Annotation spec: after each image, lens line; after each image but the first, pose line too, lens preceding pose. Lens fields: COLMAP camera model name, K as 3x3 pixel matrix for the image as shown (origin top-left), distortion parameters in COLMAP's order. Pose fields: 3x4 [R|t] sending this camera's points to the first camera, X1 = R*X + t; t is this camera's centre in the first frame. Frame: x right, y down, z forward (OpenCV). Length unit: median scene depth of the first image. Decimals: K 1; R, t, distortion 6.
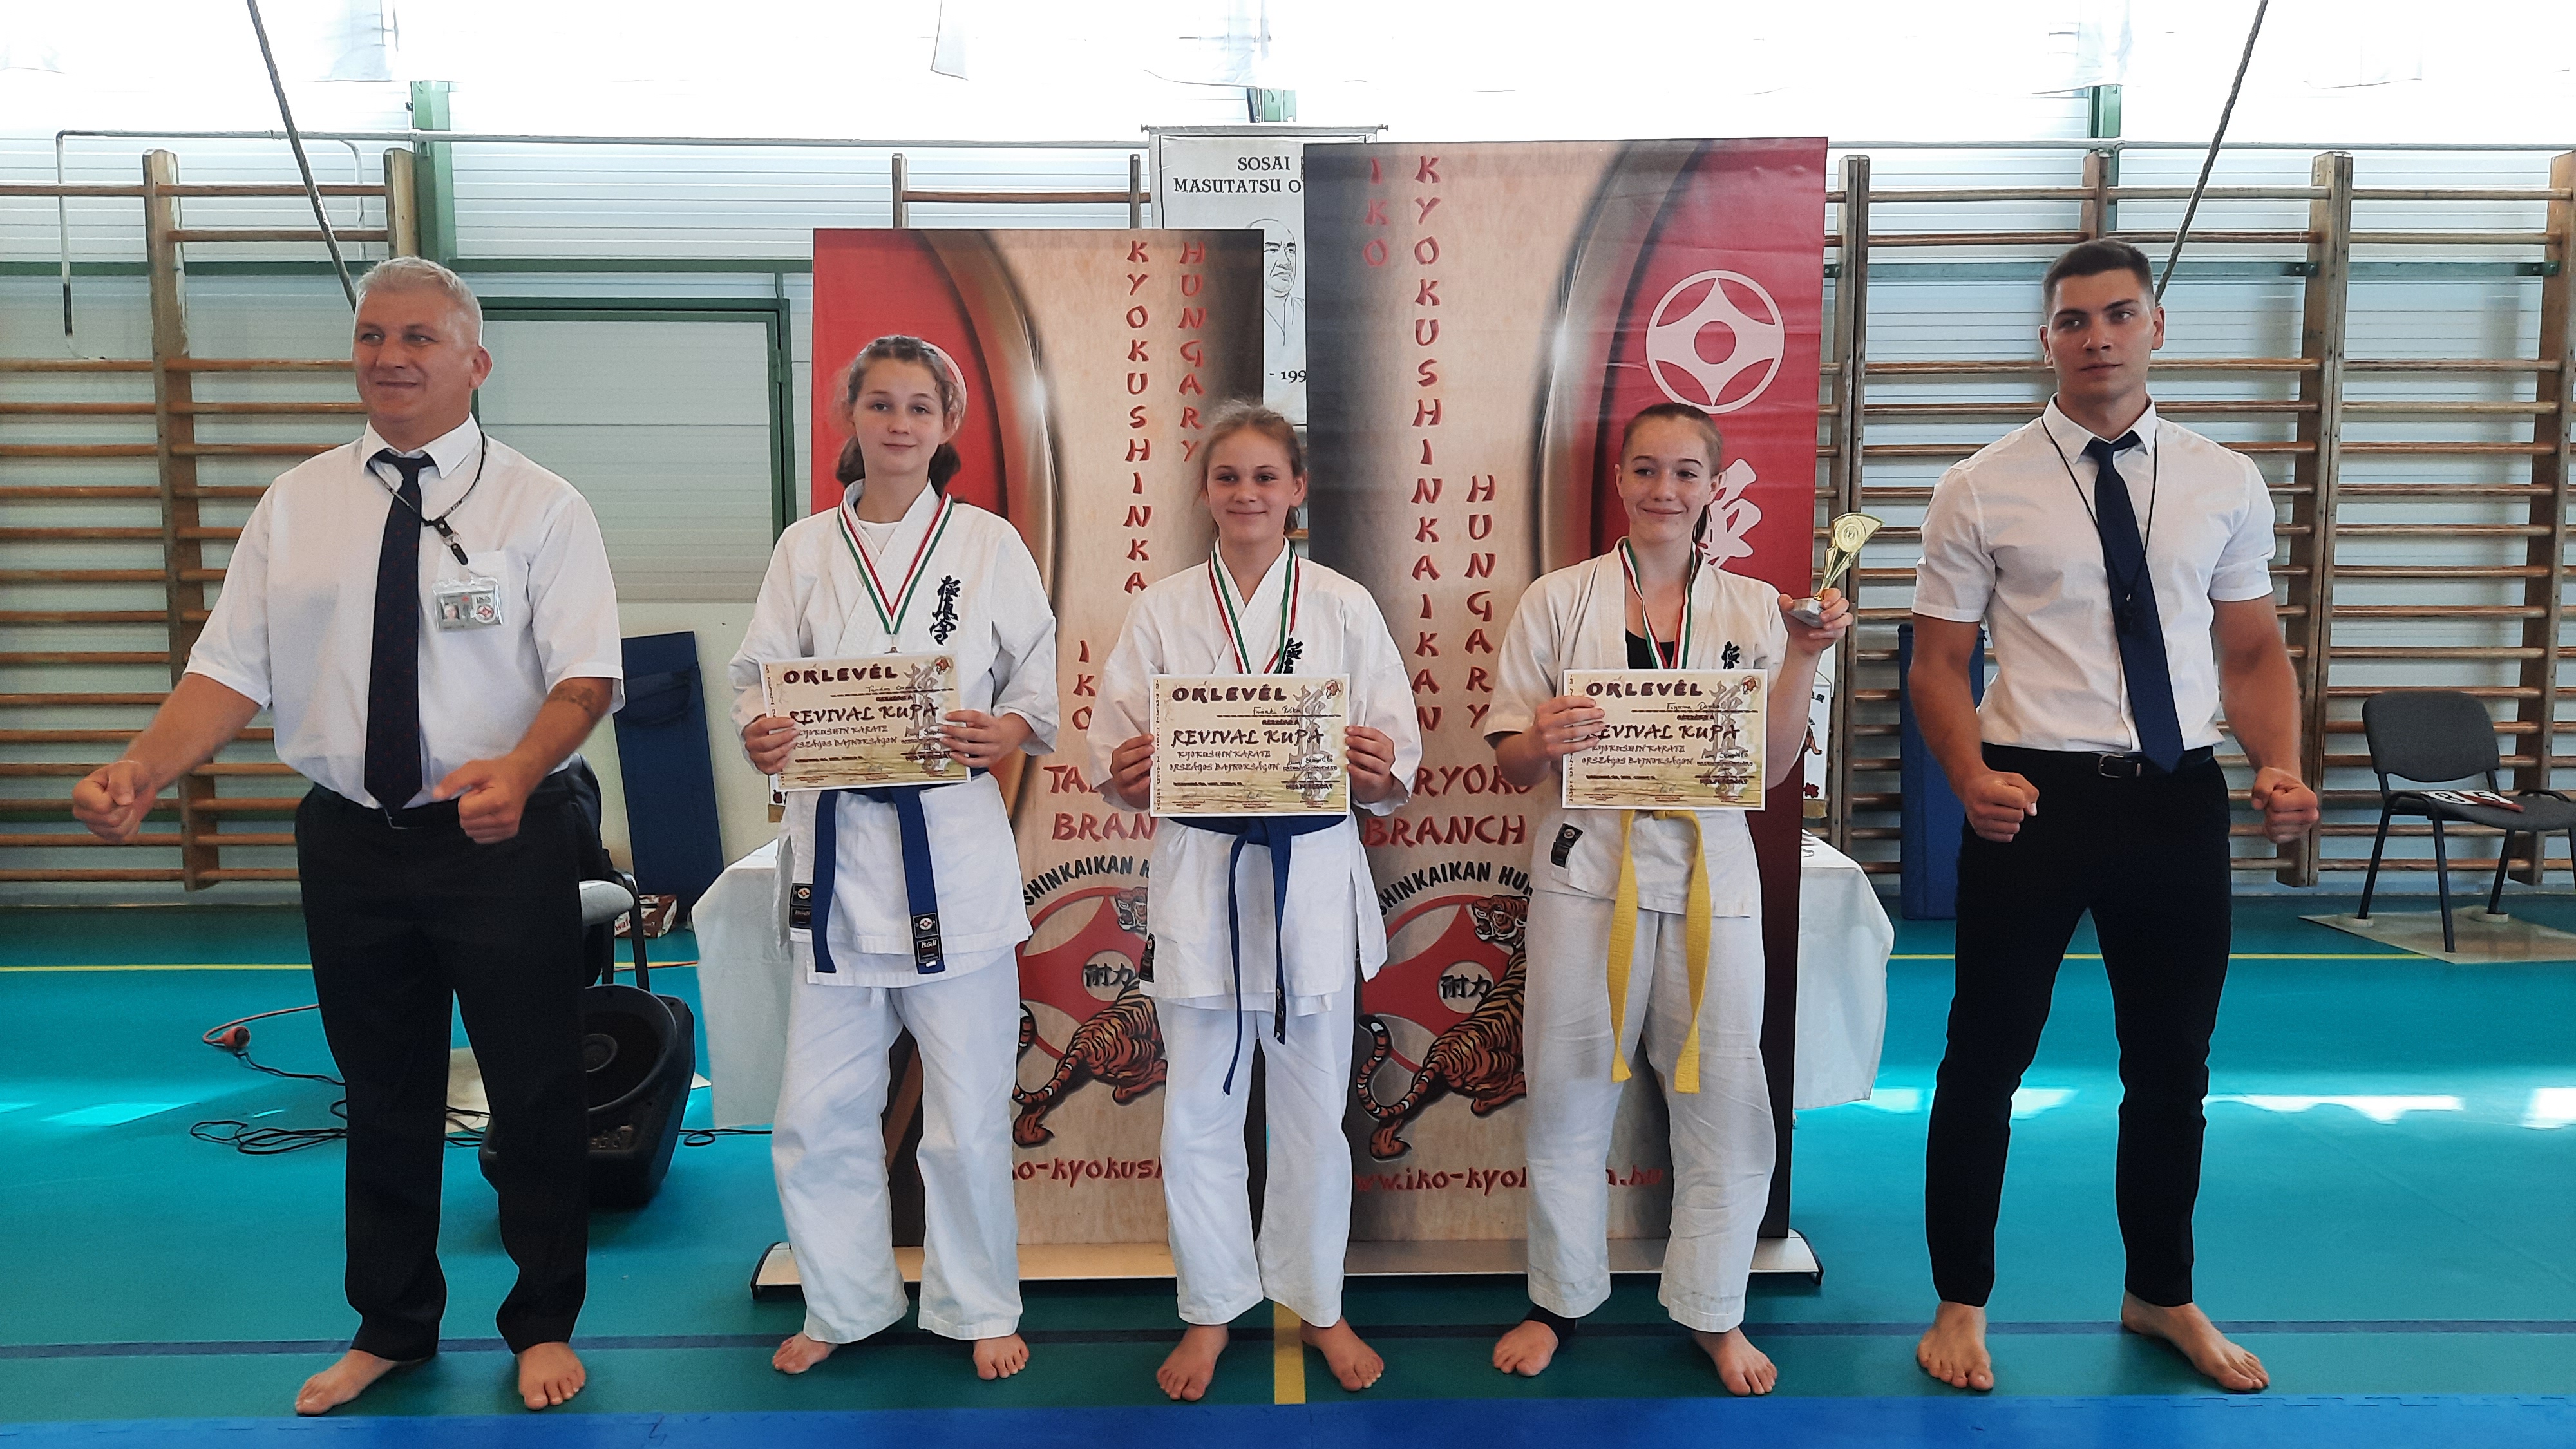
lens RADIAL K [[1928.0, 0, 1297.3], [0, 1928.0, 689.5], [0, 0, 1]] dist [0.050794, -0.066227]
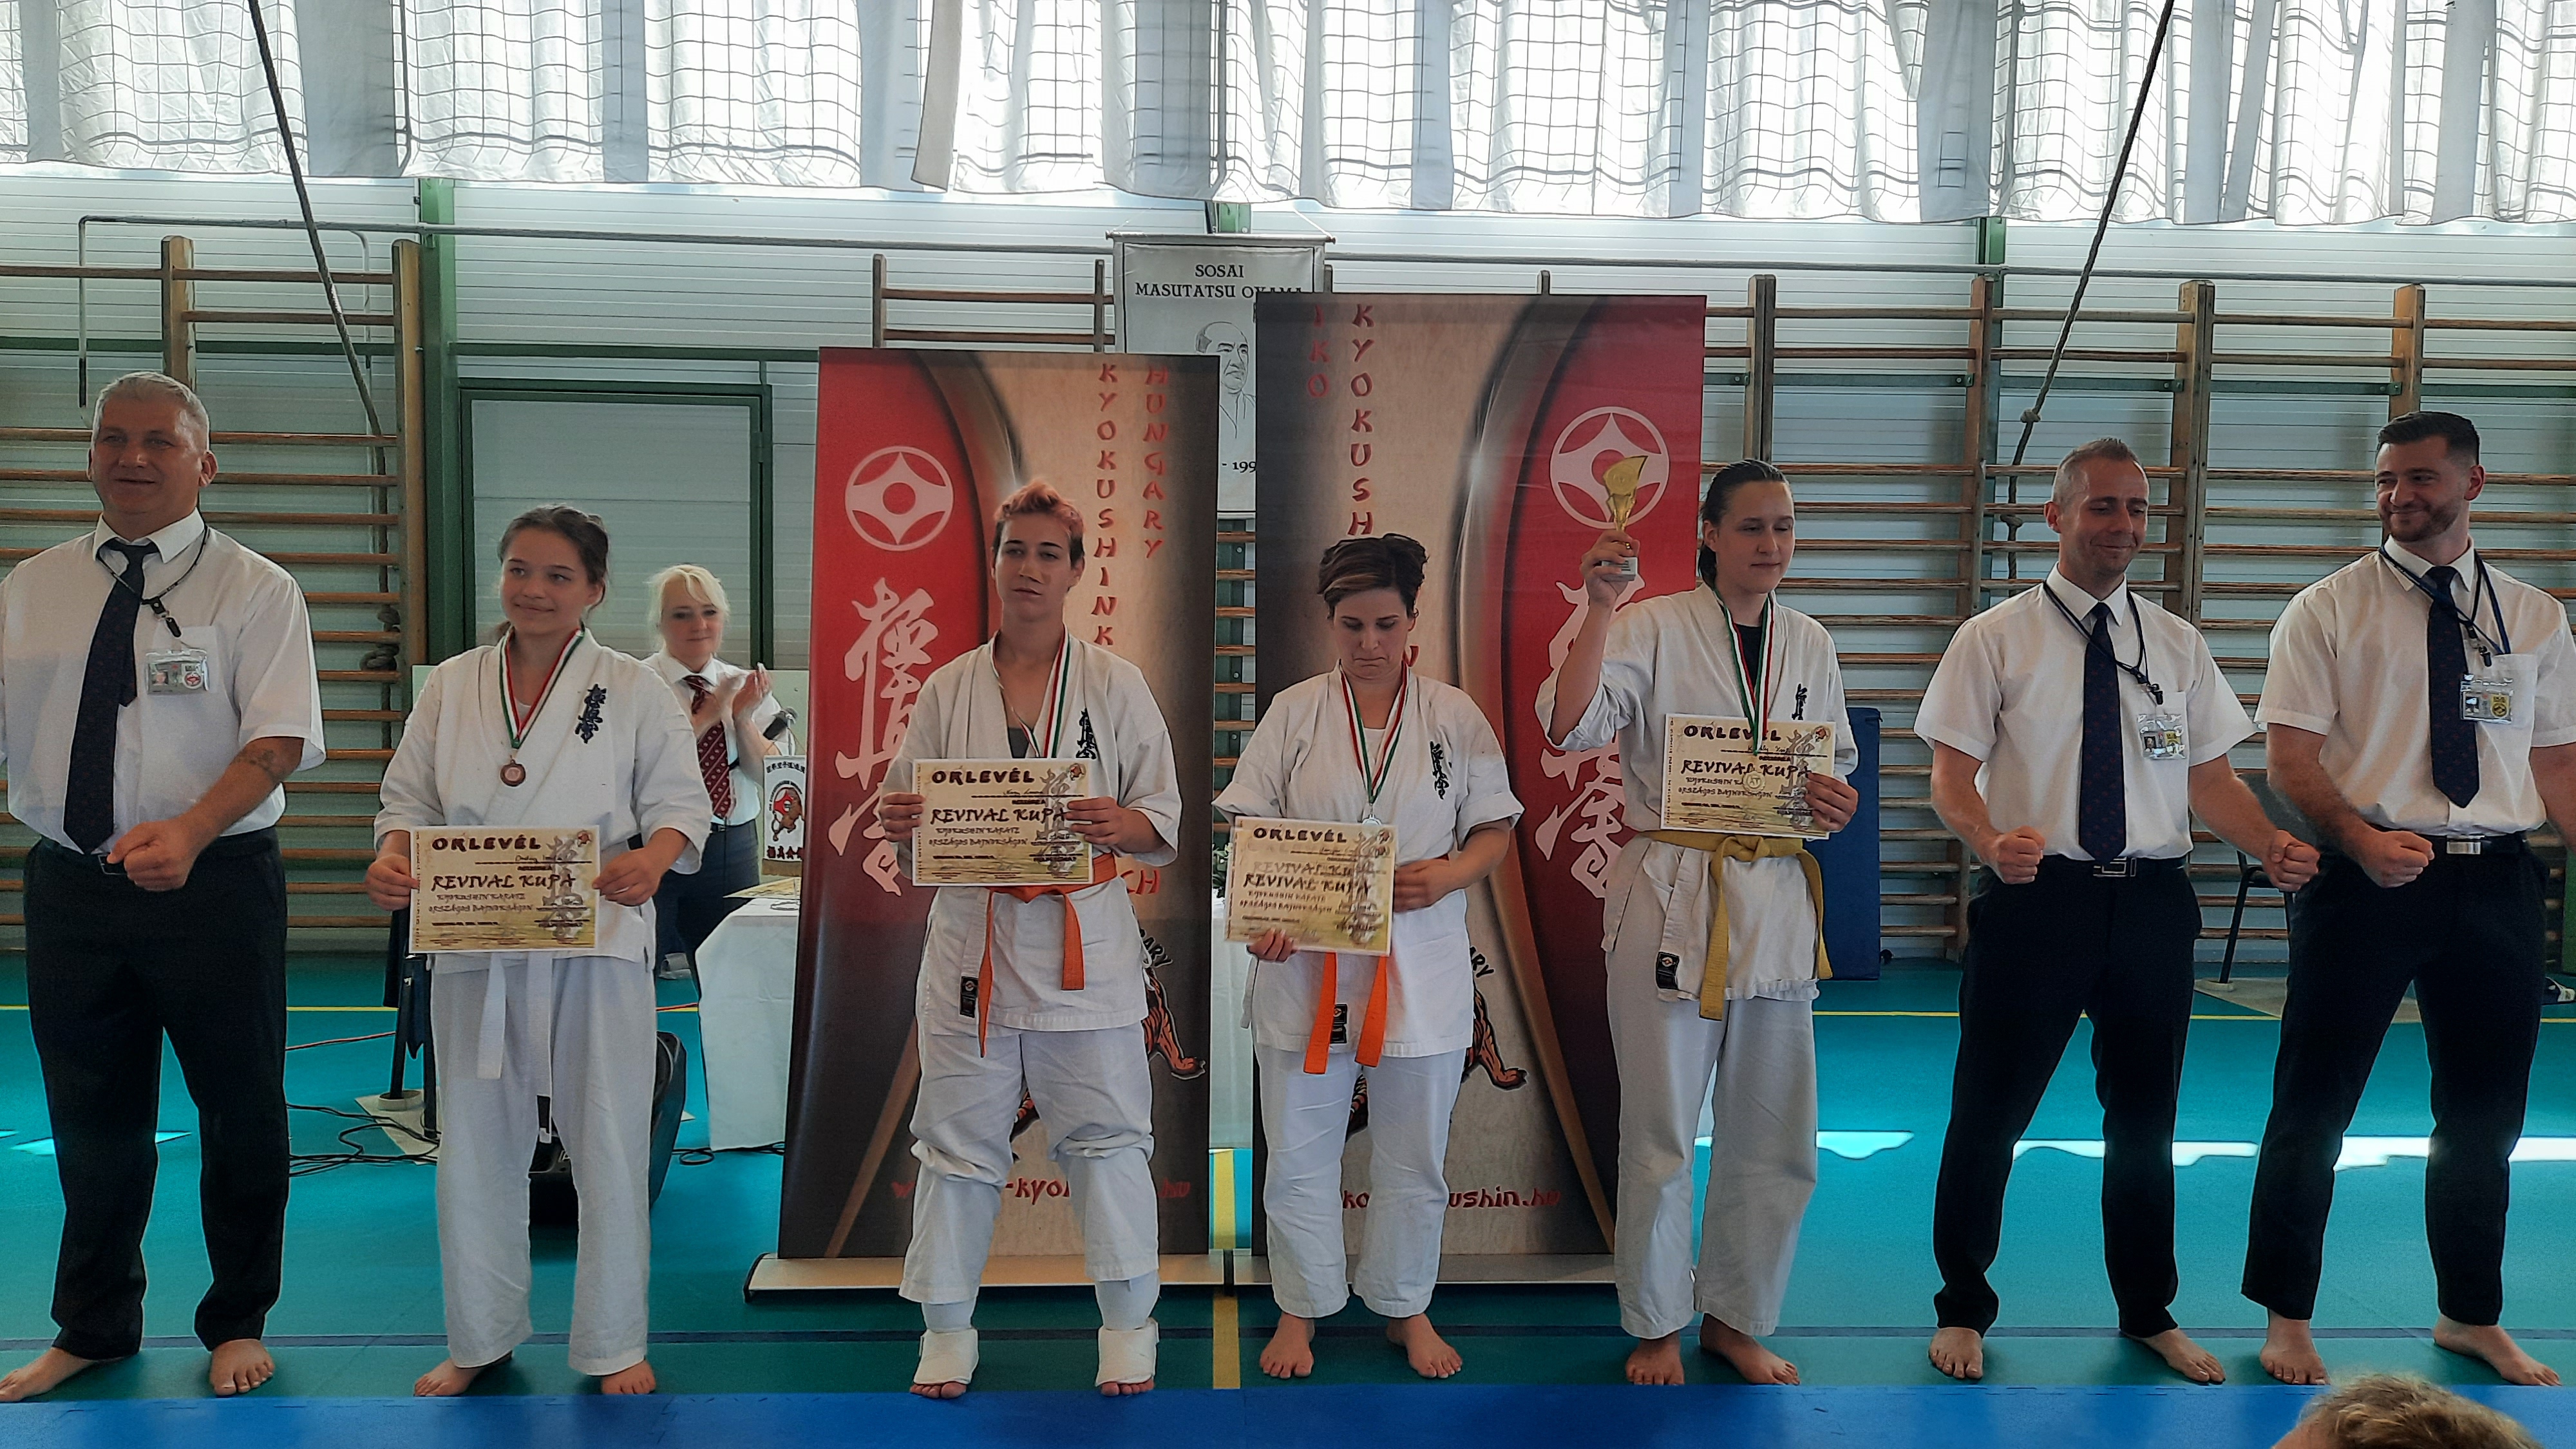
lens RADIAL K [[1928.0, 0, 1299.3], [0, 1928.0, 682.9], [0, 0, 1]] dist [0.050794, -0.066227]
pose [[0.999484, 0.014679, 0.028582, -0.000161], [-0.013628, 0.999237, -0.036612, -0.003080], [-0.029098, 0.036203, 0.998921, -0.074403]]
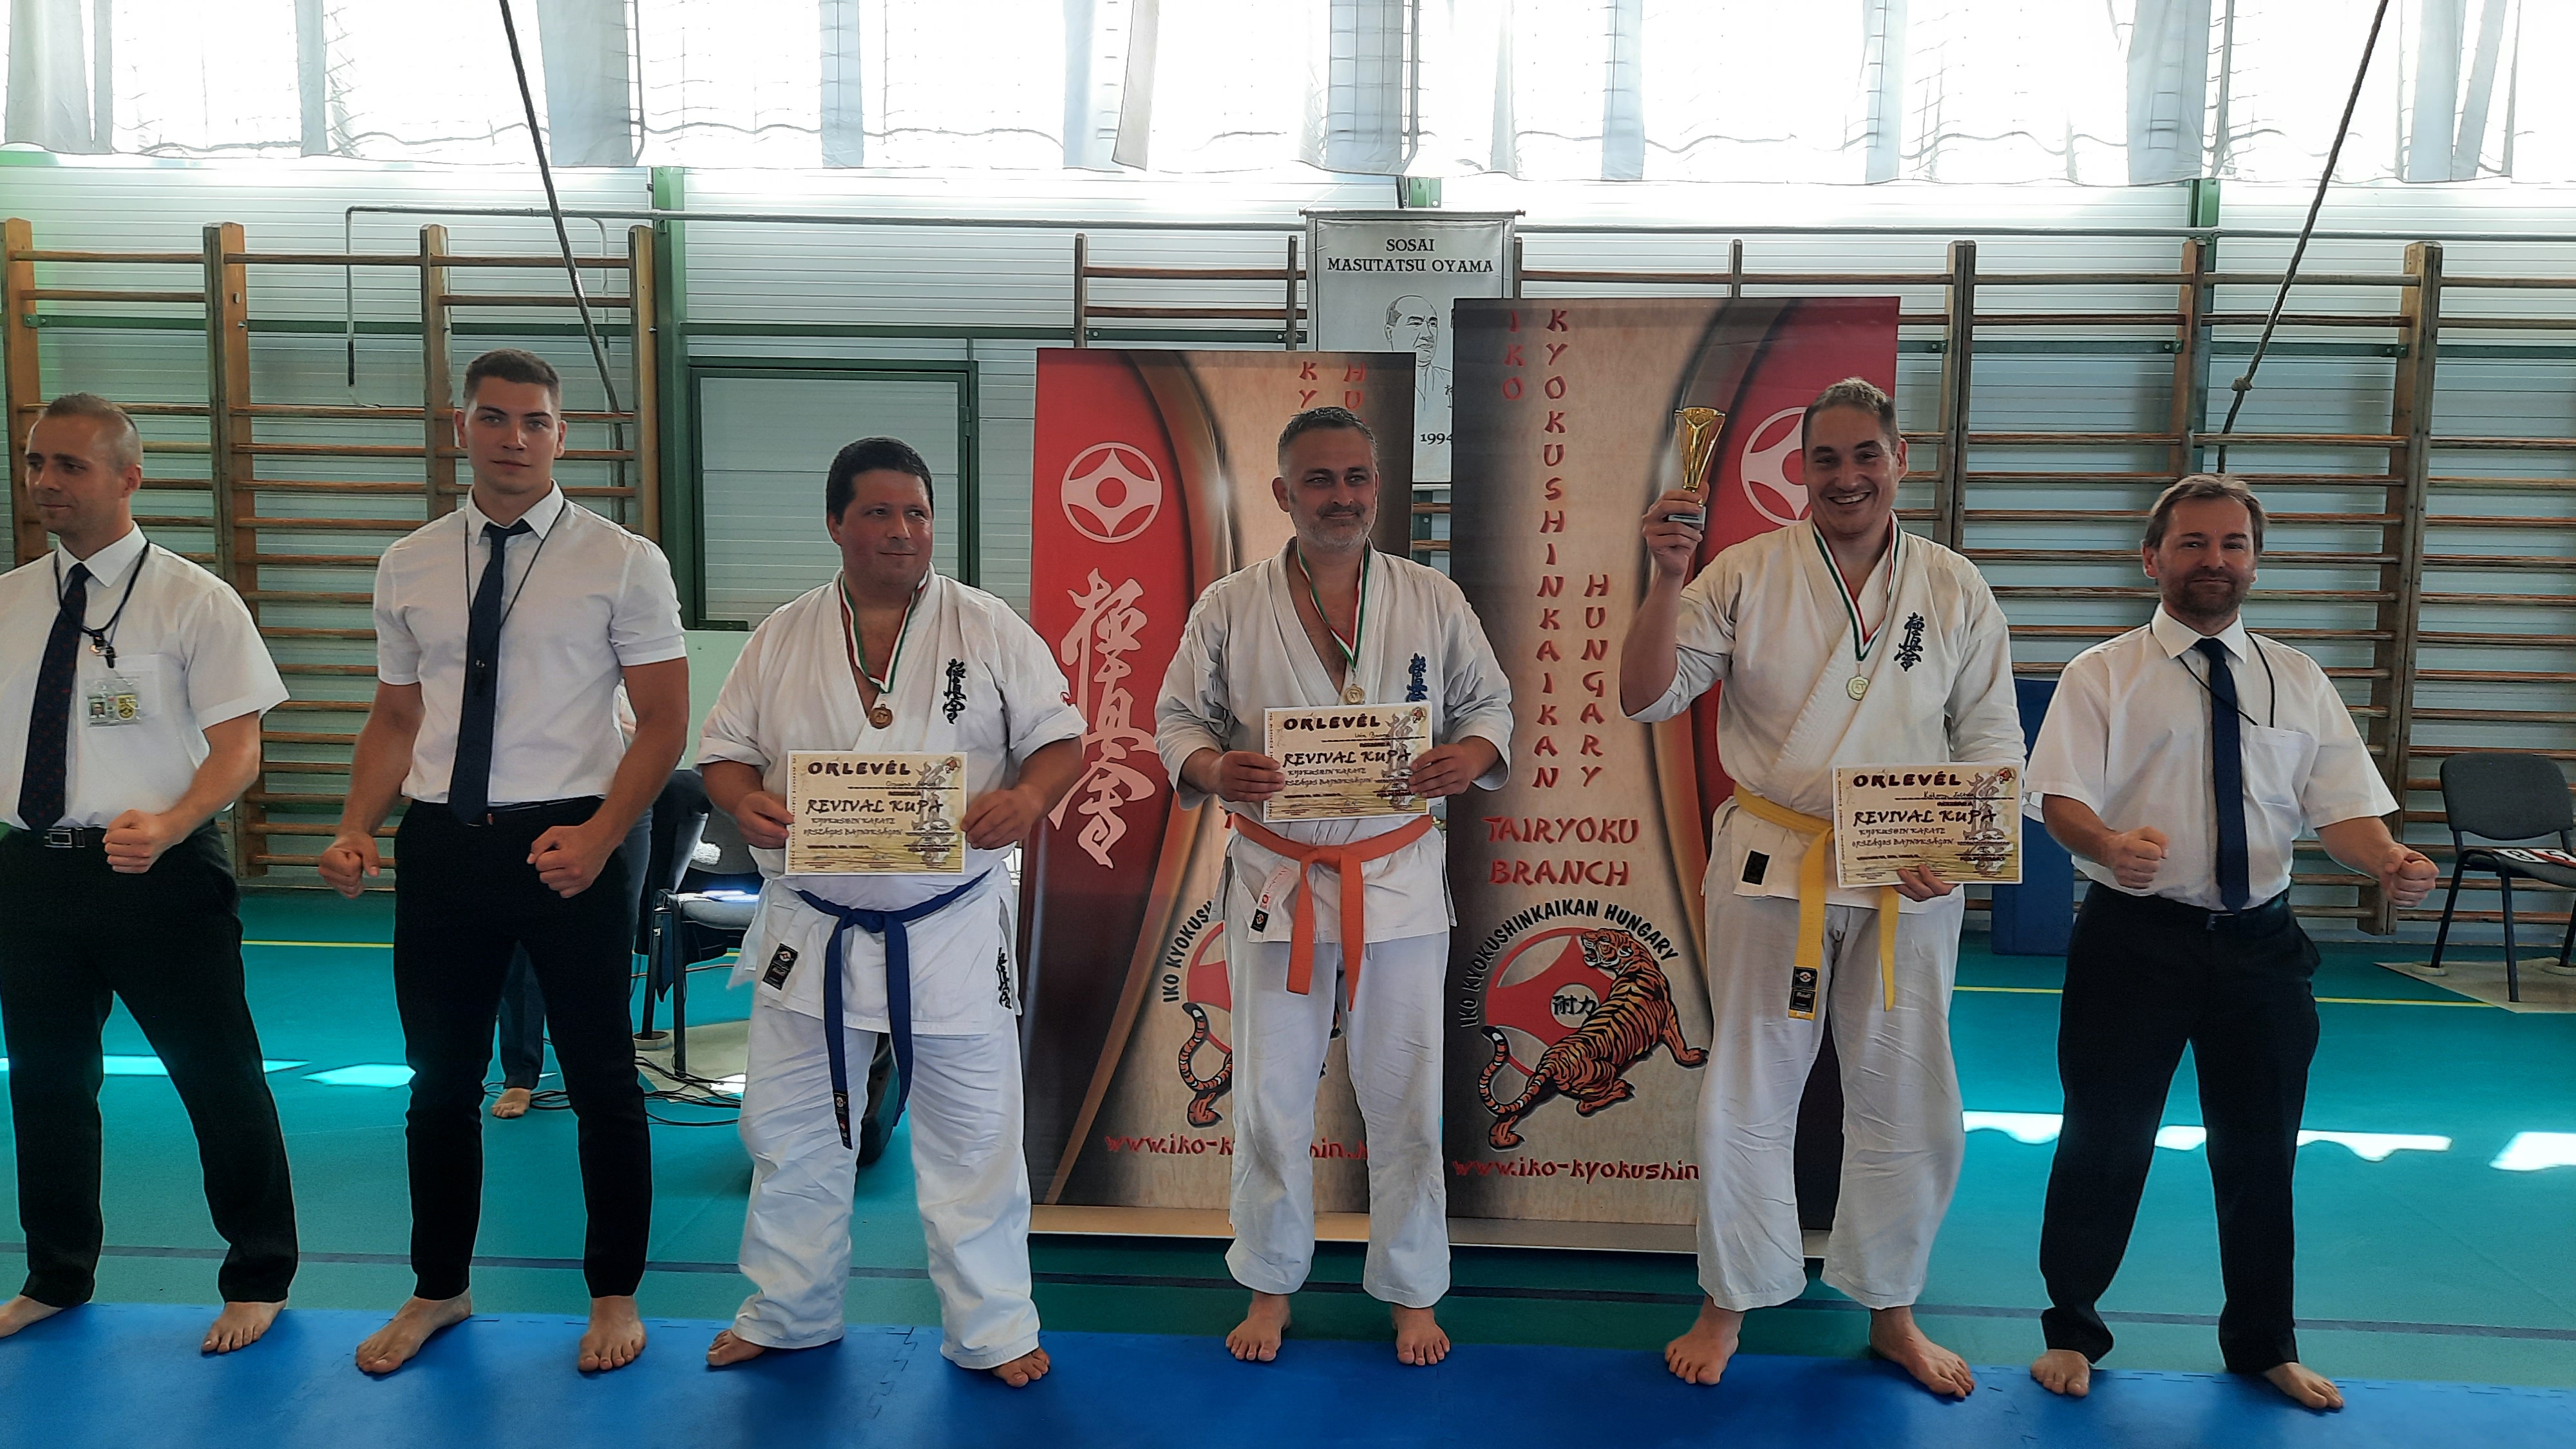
lens RADIAL K [[1928.0, 0, 1291.8], [0, 1928.0, 691.4], [0, 0, 1]] dist [0.050794, -0.066227]
pose [[0.997525, 0.023385, -0.066314, -0.006004], [-0.023449, 0.999725, -0.000192, -0.018173], [0.066291, 0.001746, 0.997799, -0.102553]]
